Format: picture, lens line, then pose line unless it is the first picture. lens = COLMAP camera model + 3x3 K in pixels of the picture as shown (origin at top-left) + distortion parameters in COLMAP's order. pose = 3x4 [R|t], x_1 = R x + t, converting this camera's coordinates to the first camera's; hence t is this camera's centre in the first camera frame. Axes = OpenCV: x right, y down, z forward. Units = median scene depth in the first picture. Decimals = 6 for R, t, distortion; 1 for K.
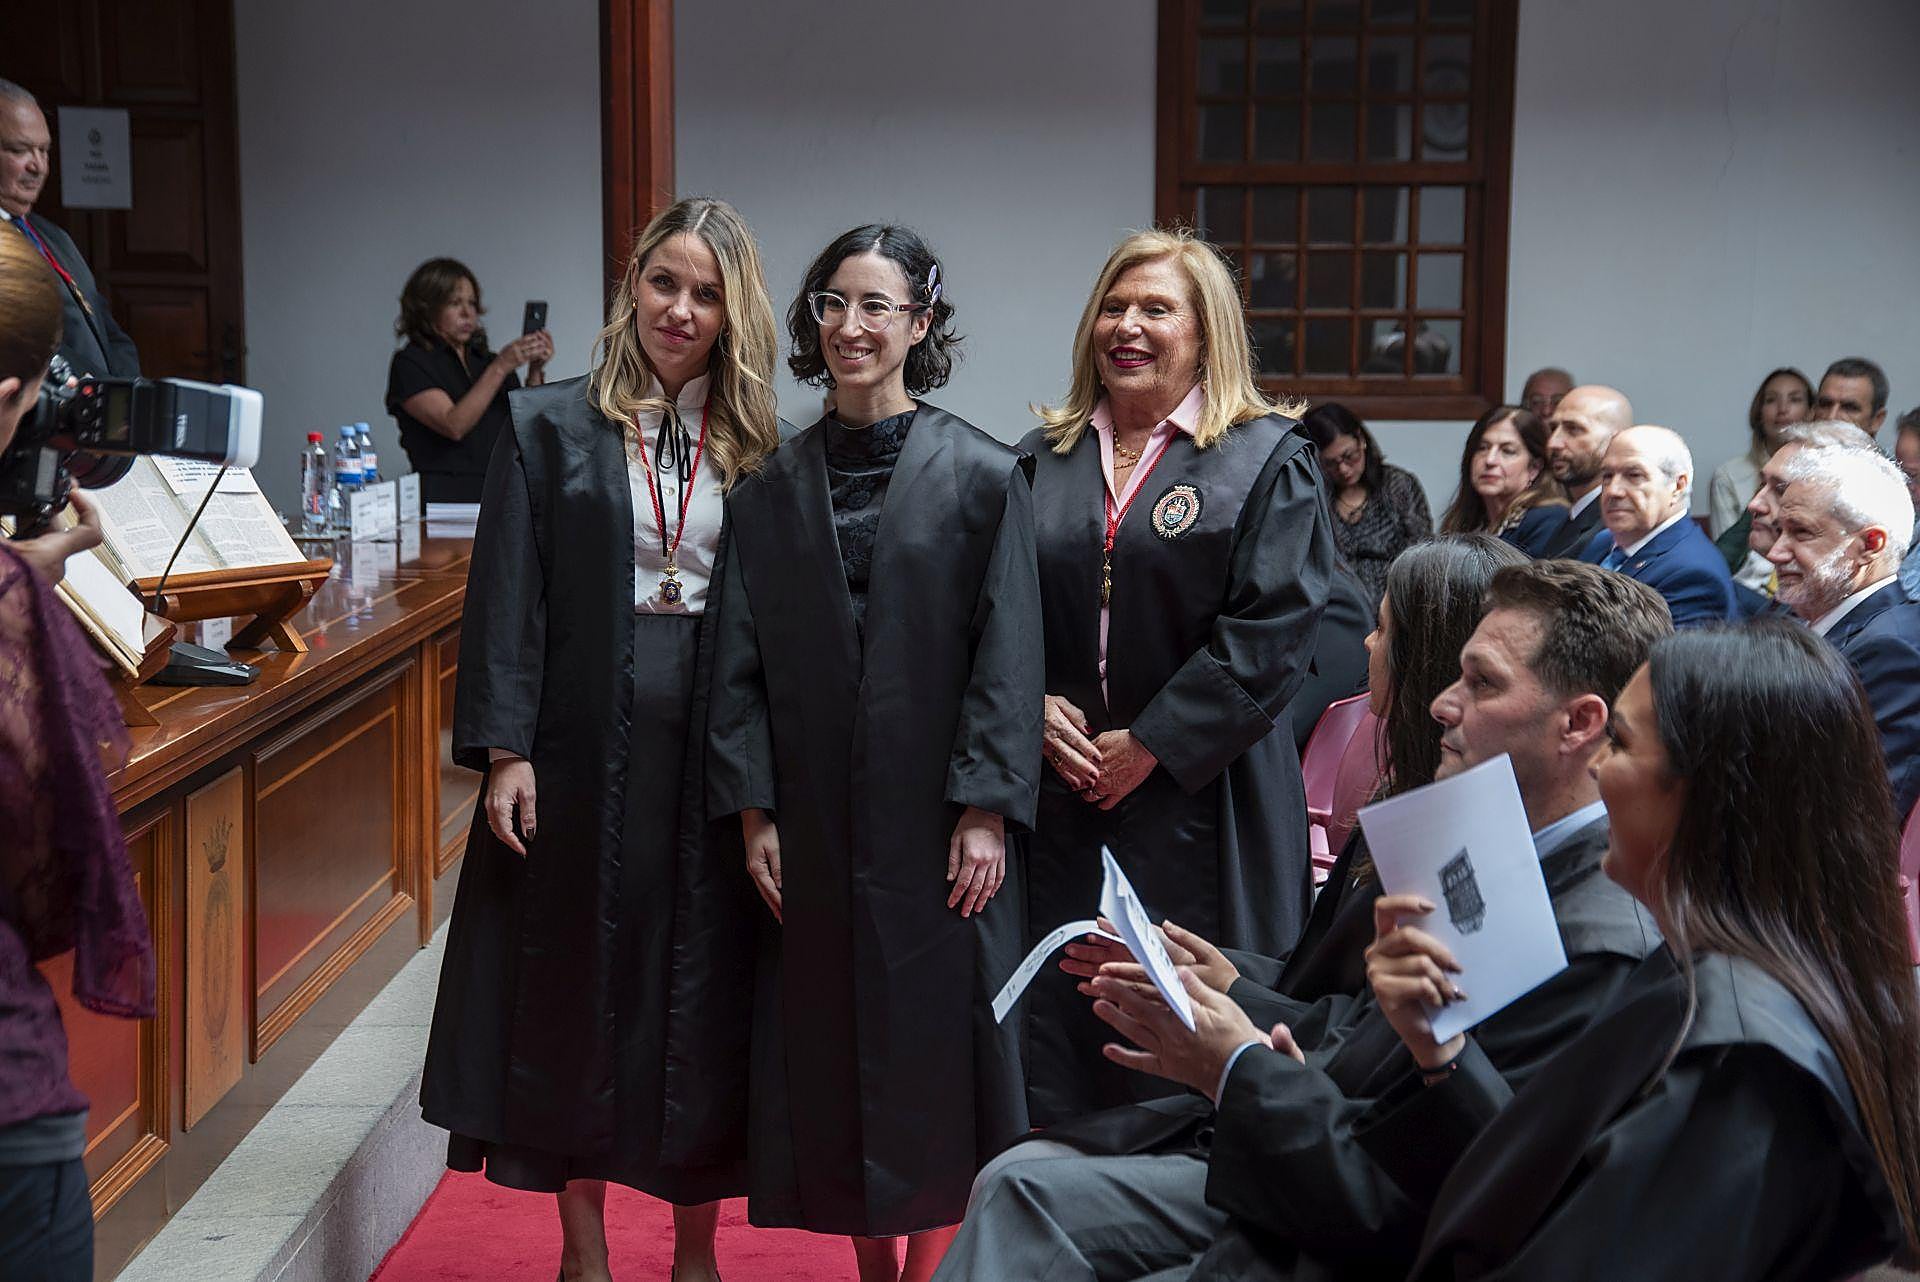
lens RADIAL K [[3524.6, 0, 958.4], [0, 3524.6, 679.7], [0, 0, 1]] dist [0.341845, 0.269642]
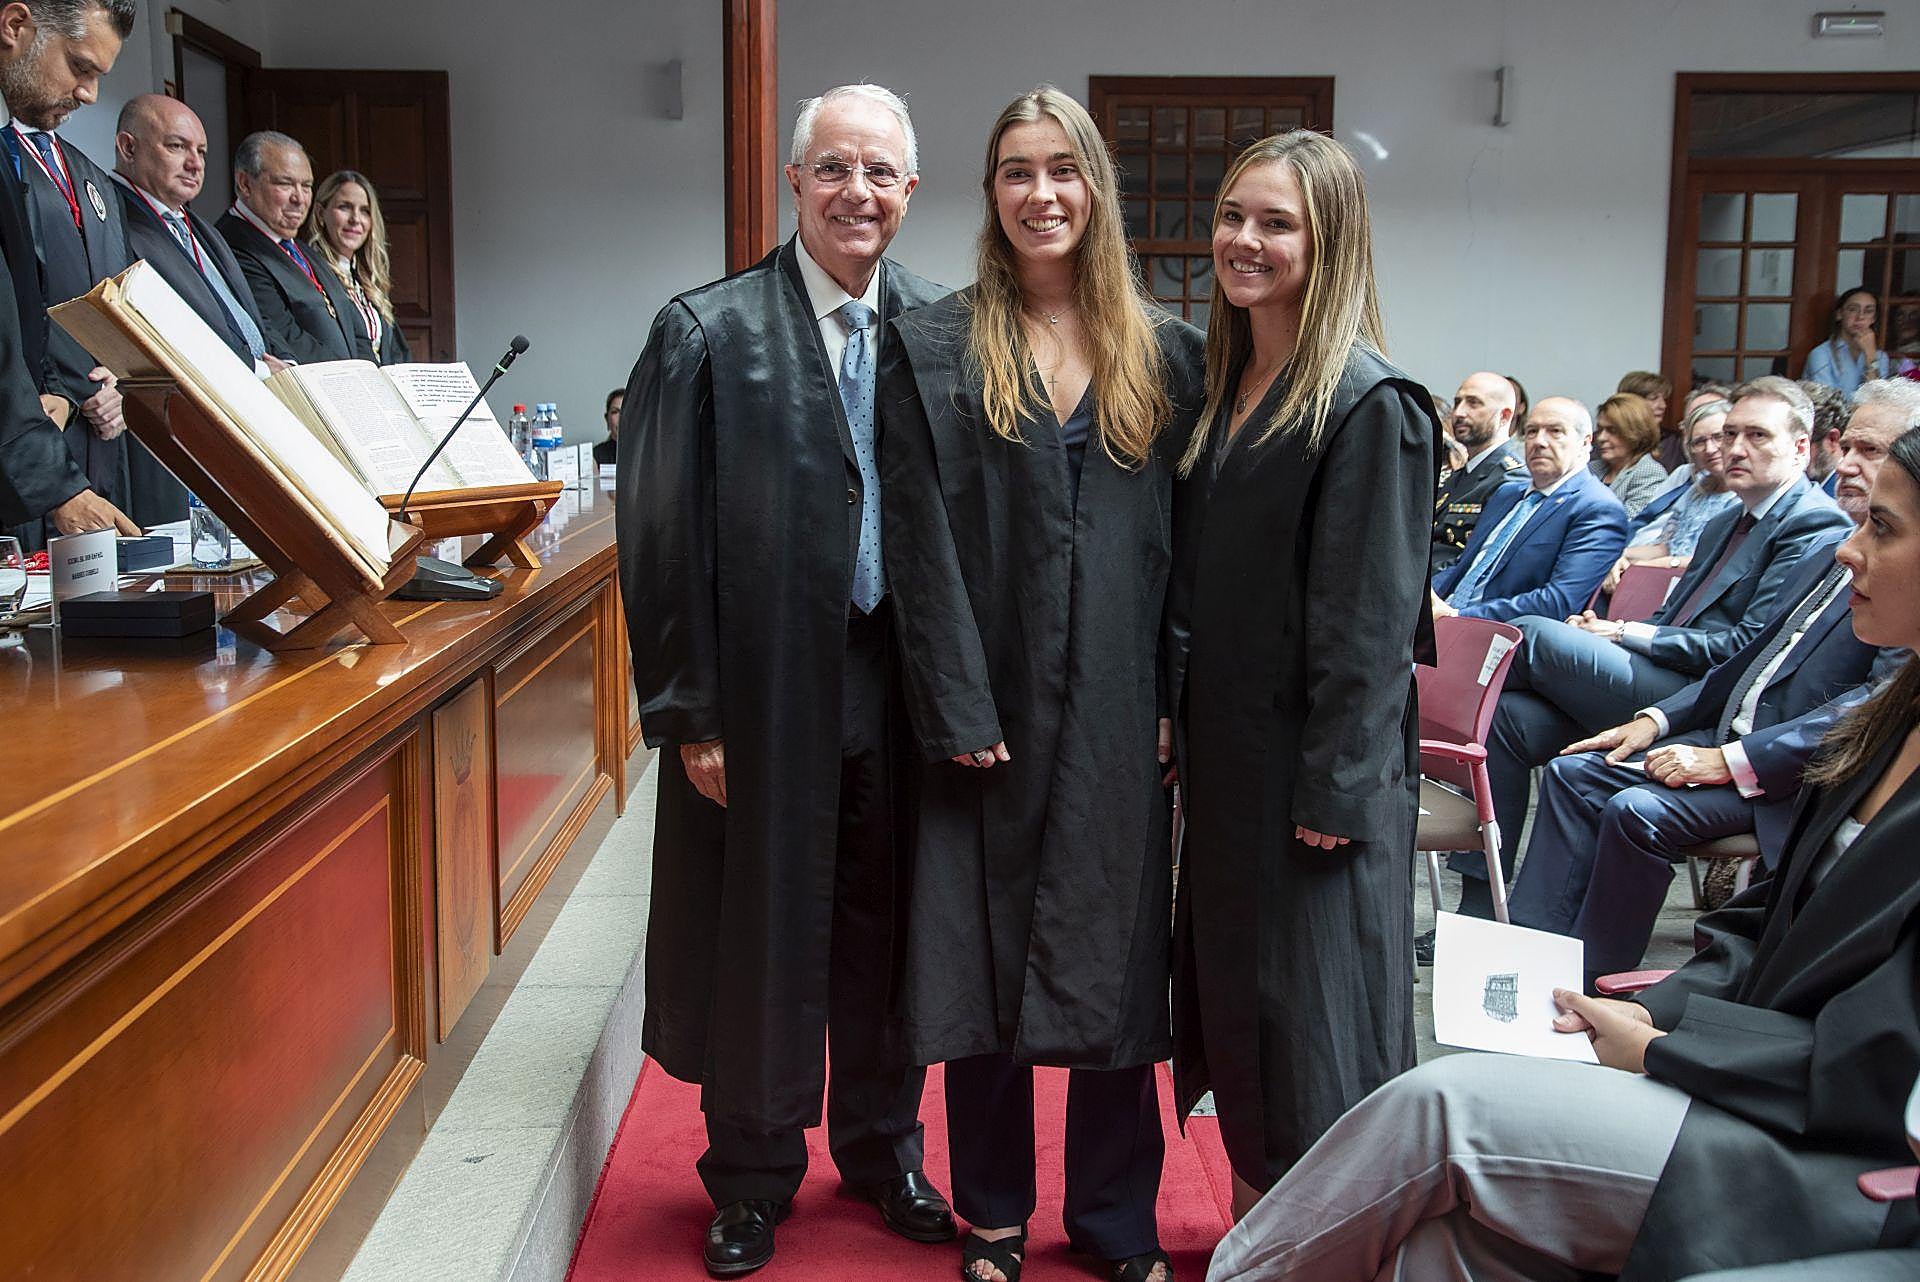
lens RADIAL K [[1934.9, 0, 953.1], [0, 1934.9, 636.8], [0, 0, 1]] dist [-0.012958, 0.124964]
pose [[0.998134, -0.009207, 0.060369, -0.084720], [0.008057, 0.999782, 0.019255, 0.002077], [-0.060533, -0.018733, 0.997990, 0.372707]]
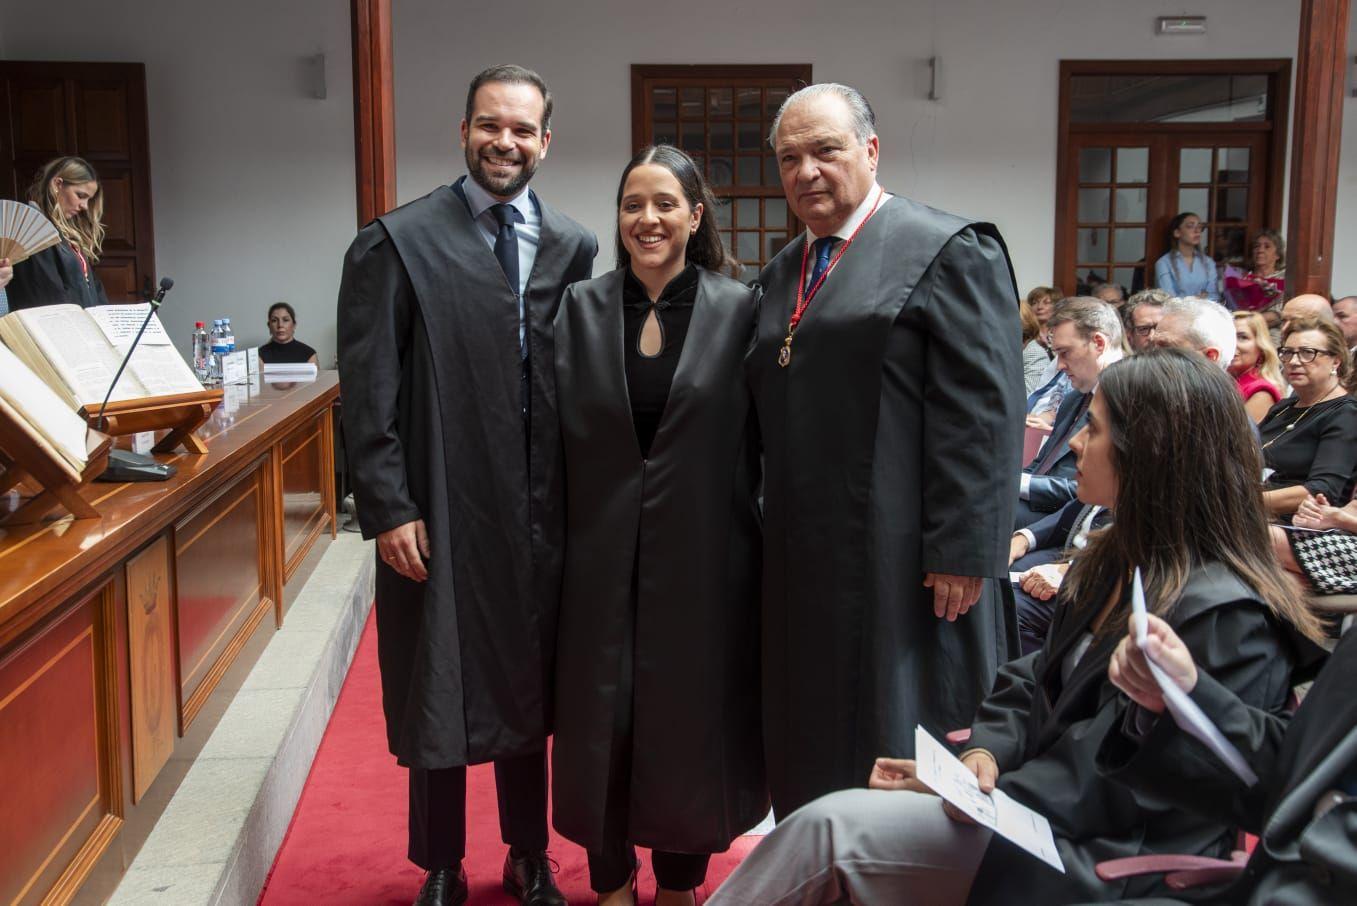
lens RADIAL K [[1472.6, 0, 633.0], [0, 1472.6, 463.9], [0, 0, 1]] dist [0.003457, 0.149386]
pose [[0.993101, -0.028281, 0.113803, -0.070734], [0.026989, 0.999553, 0.012878, -0.005869], [-0.114117, -0.009718, 0.993420, 0.342483]]
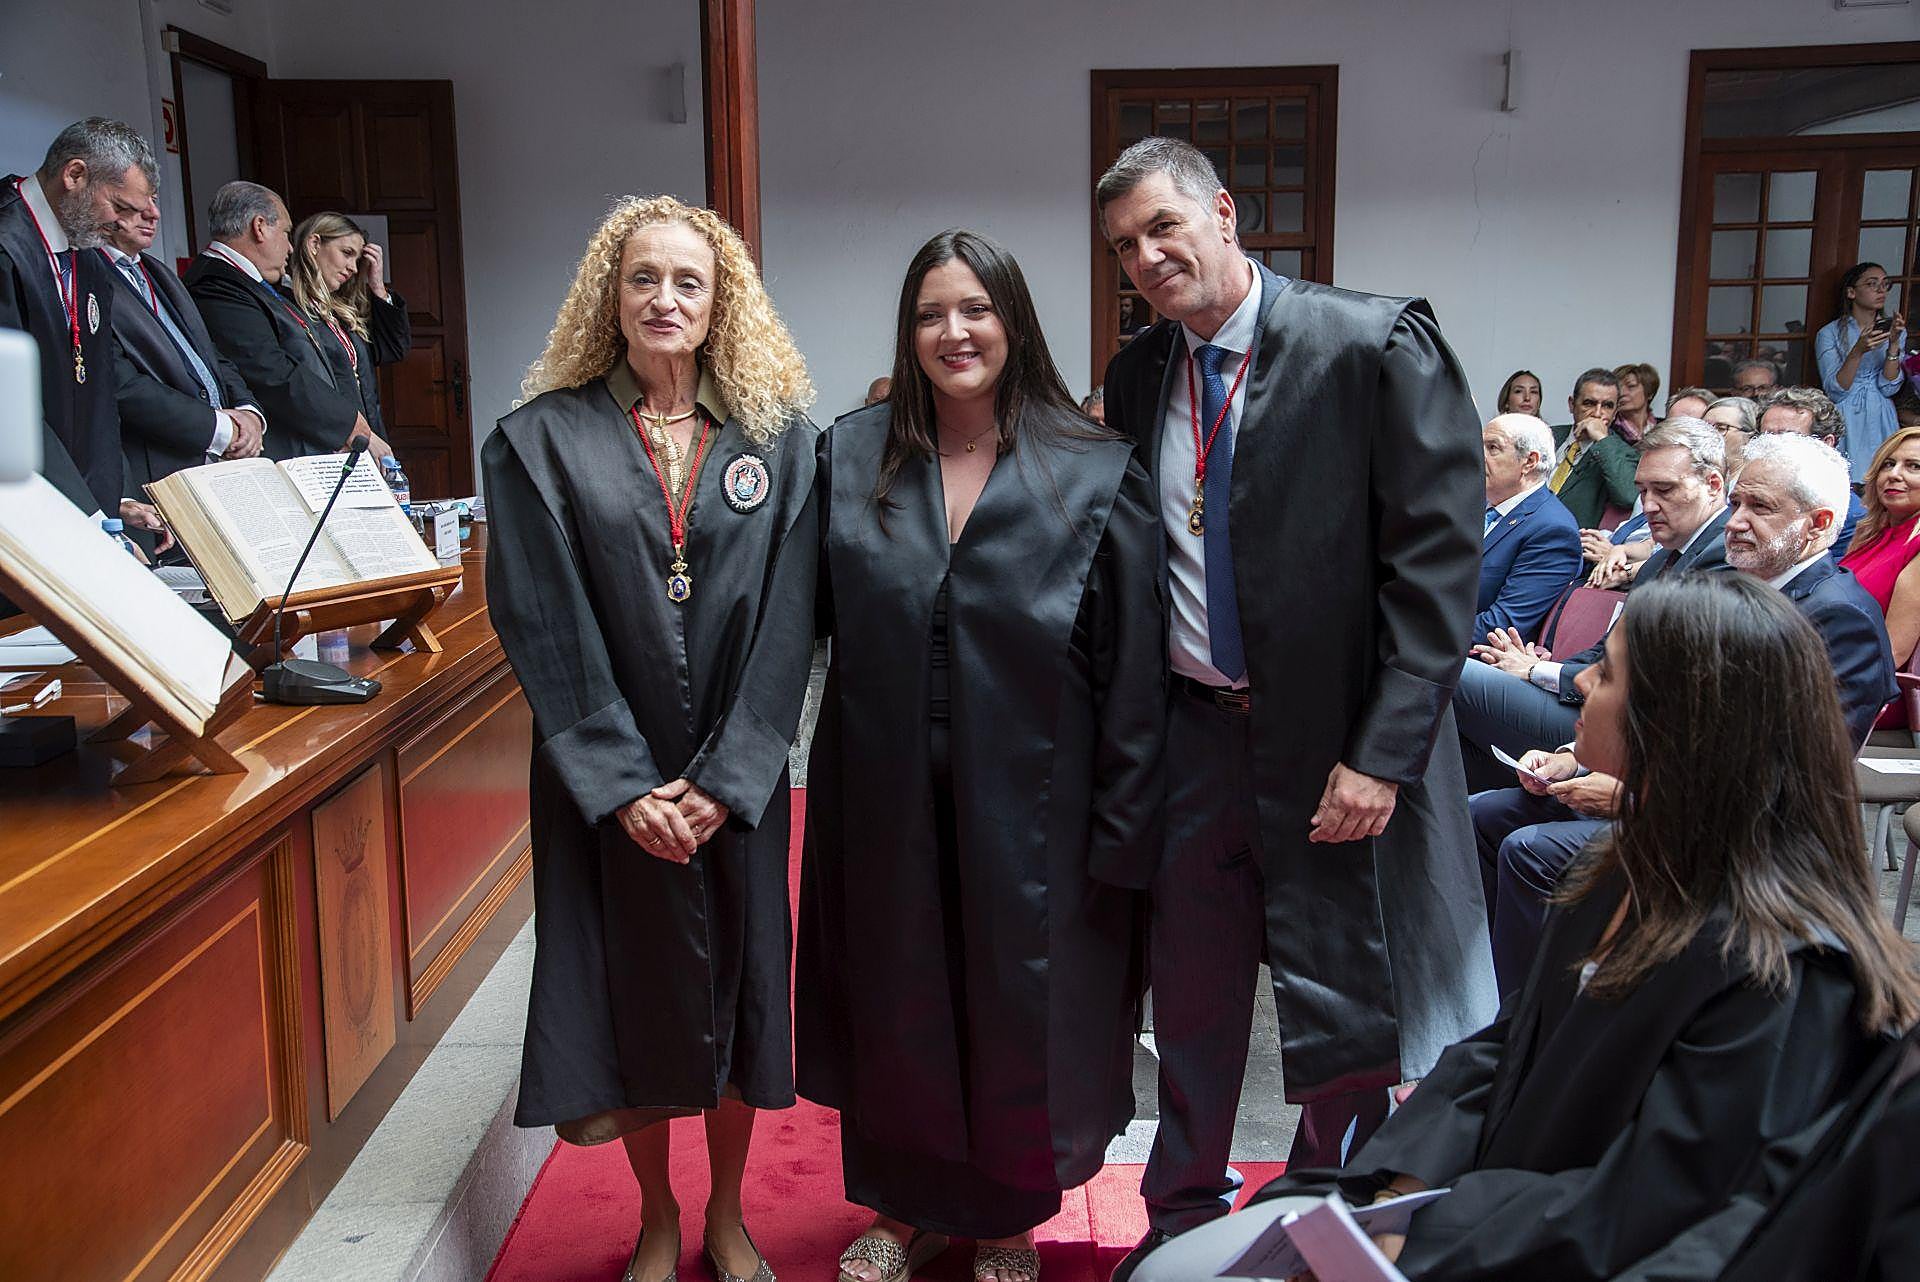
lens RADIAL K [[1920.7, 0, 965.9], [0, 1920.7, 670.8], [0, 0, 1]] dist [-0.011202, 0.220643]
pose [[0.999479, -0.021899, 0.023727, -0.031683], [0.020364, 0.997800, 0.063092, -0.031917], [-0.025056, -0.062575, 0.997726, 0.360760]]
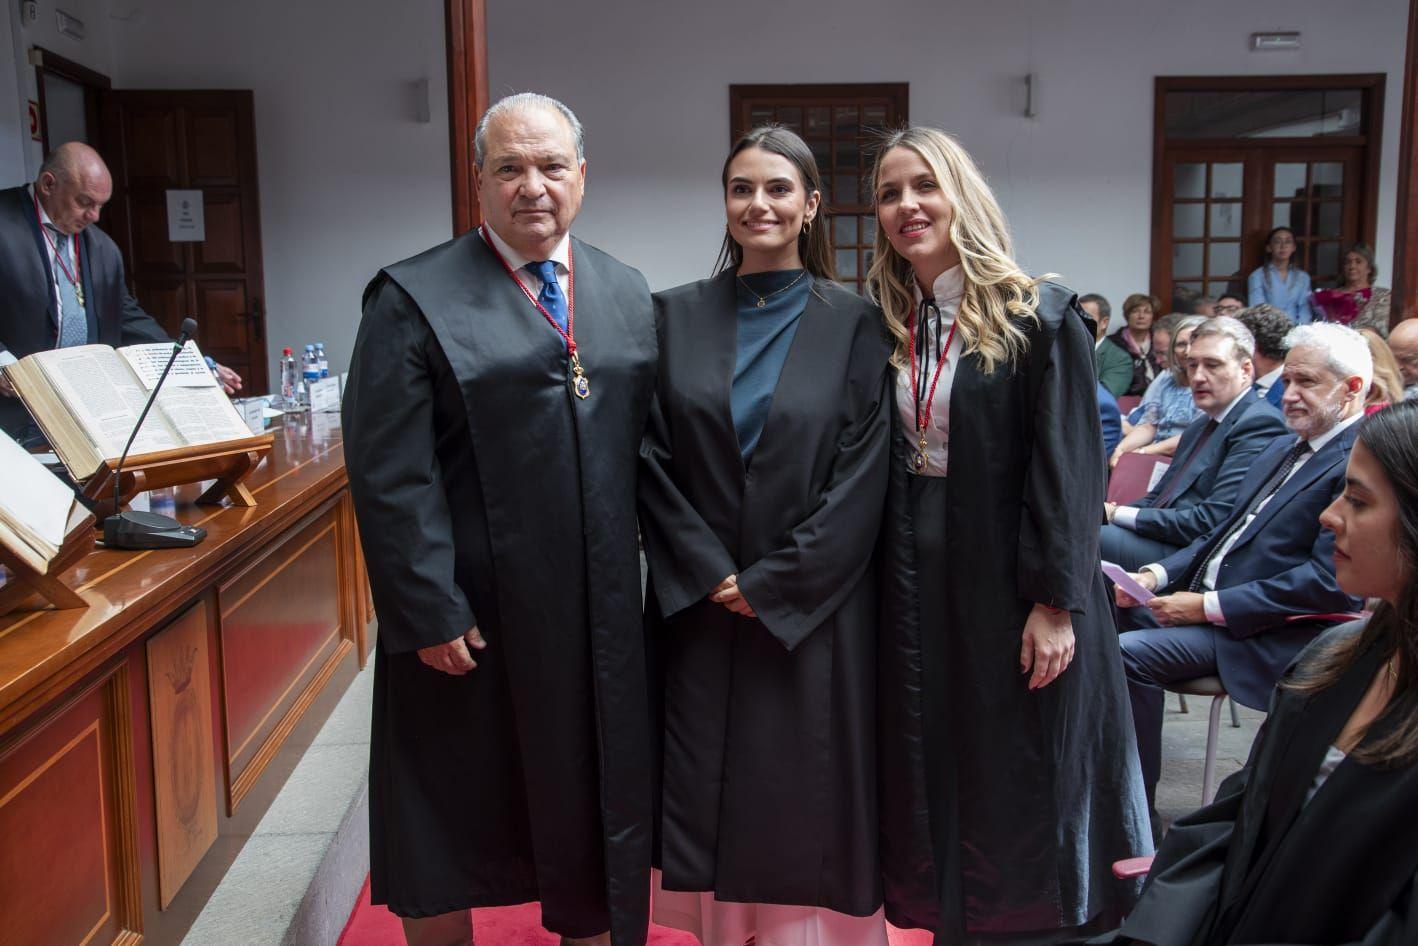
lens RADIAL K [[1365.1, 0, 709.0], [0, 1365.1, 473.0], [0, 0, 1]] dist [-0.045140, 0.176926]
pose [[0.995191, -0.034368, 0.091721, -0.055032], [0.032580, 0.999250, 0.020920, -0.022174], [-0.092371, -0.017831, 0.995565, 0.430561]]
